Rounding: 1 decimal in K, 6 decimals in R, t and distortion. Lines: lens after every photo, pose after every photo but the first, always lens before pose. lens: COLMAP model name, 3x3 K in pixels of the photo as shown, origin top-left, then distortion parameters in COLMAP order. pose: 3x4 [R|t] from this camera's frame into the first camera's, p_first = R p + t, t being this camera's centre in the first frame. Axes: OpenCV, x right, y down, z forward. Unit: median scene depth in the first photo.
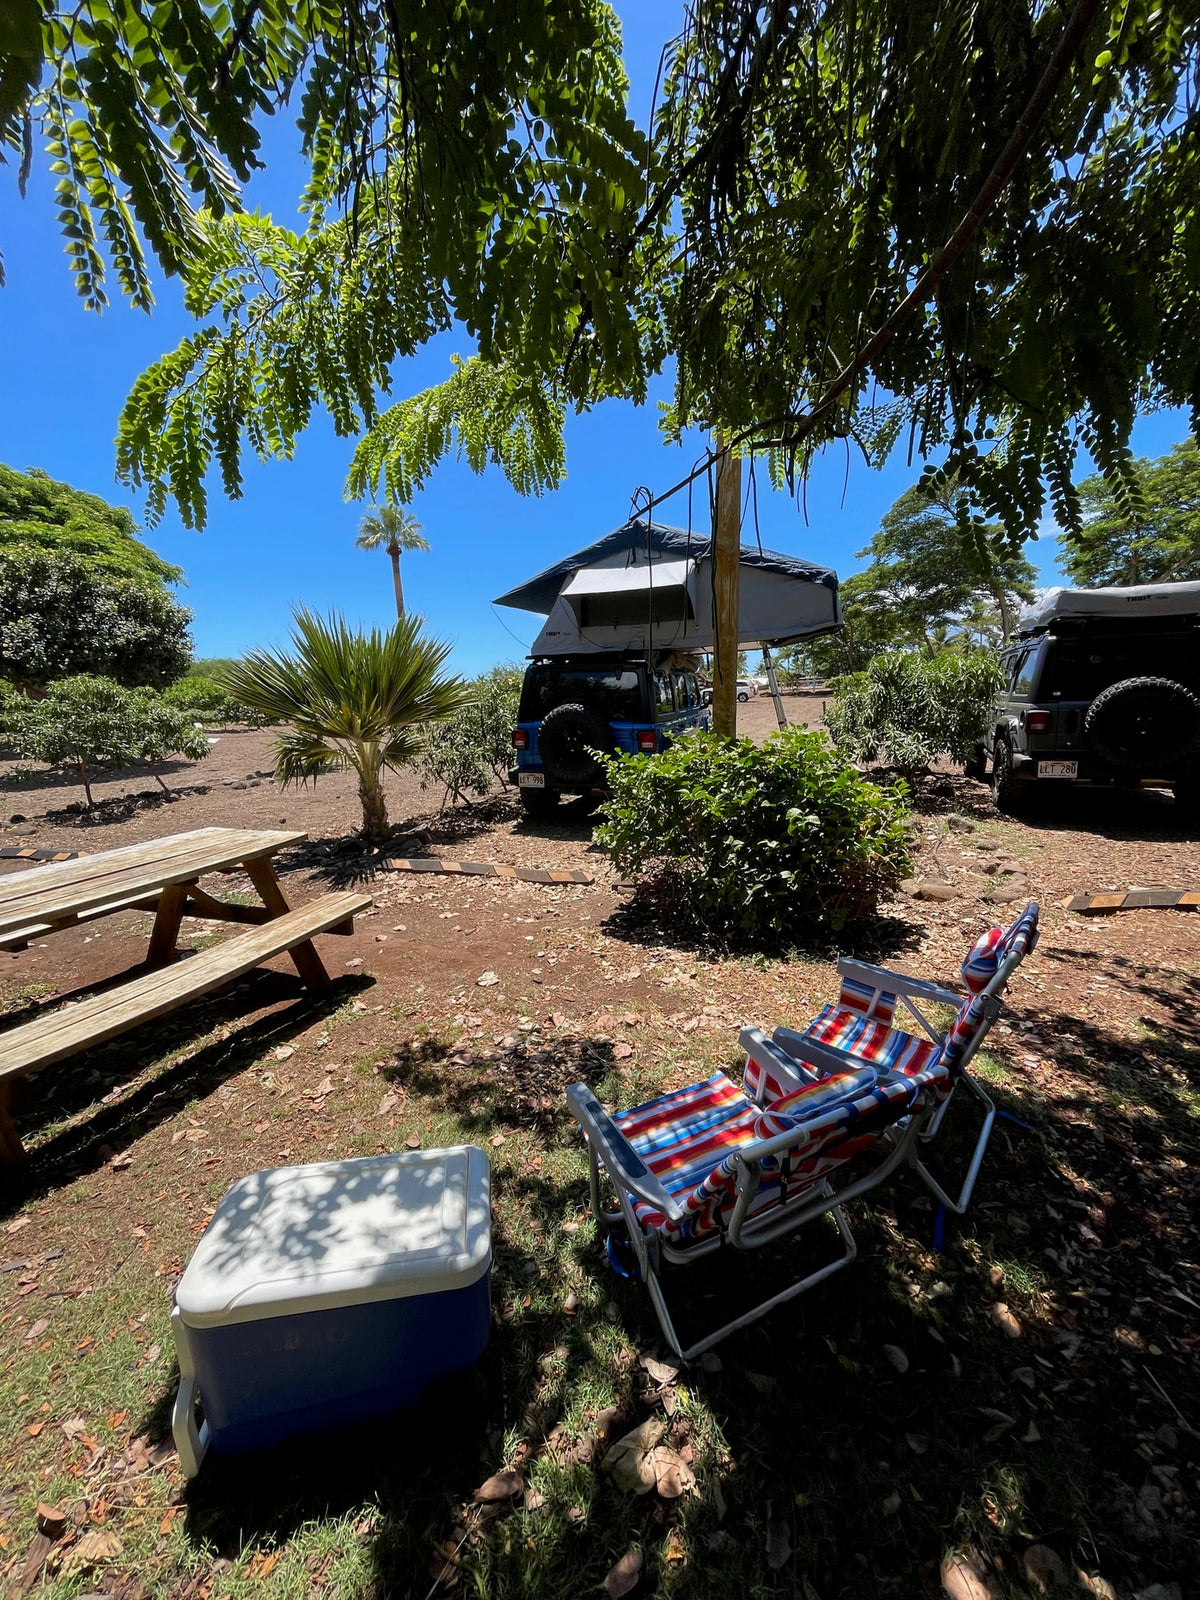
lens RADIAL K [[650.5, 0, 610.8], [0, 650.5, 792.4], [0, 0, 1]] dist [-0.003061, 0.000789]
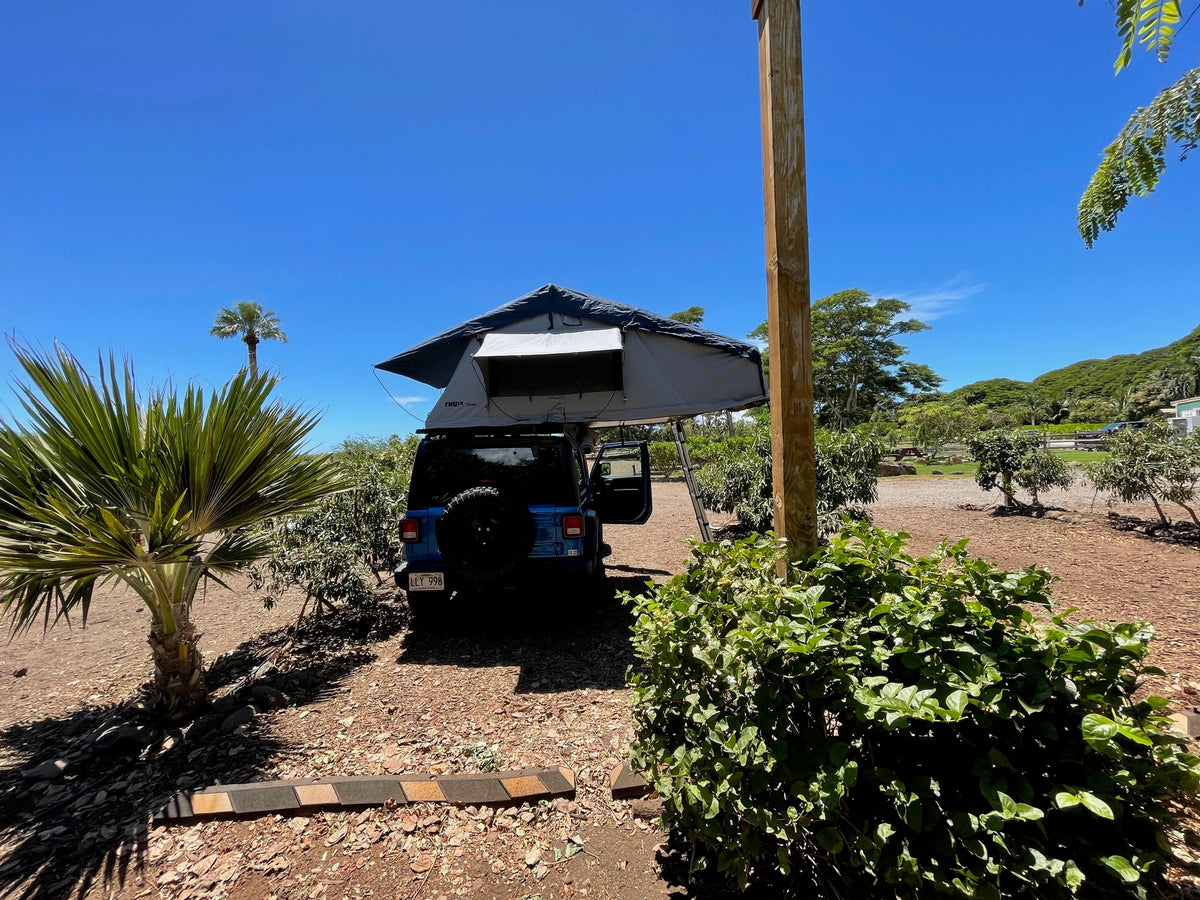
lens RADIAL K [[487.9, 0, 601.6], [0, 487.9, 441.9], [0, 0, 1]] dist [-0.003061, 0.000789]
pose [[0.950961, -0.006116, 0.309249, -0.106039], [0.062969, 0.982695, -0.174198, -0.073392], [-0.302832, 0.185129, 0.934890, 0.362098]]
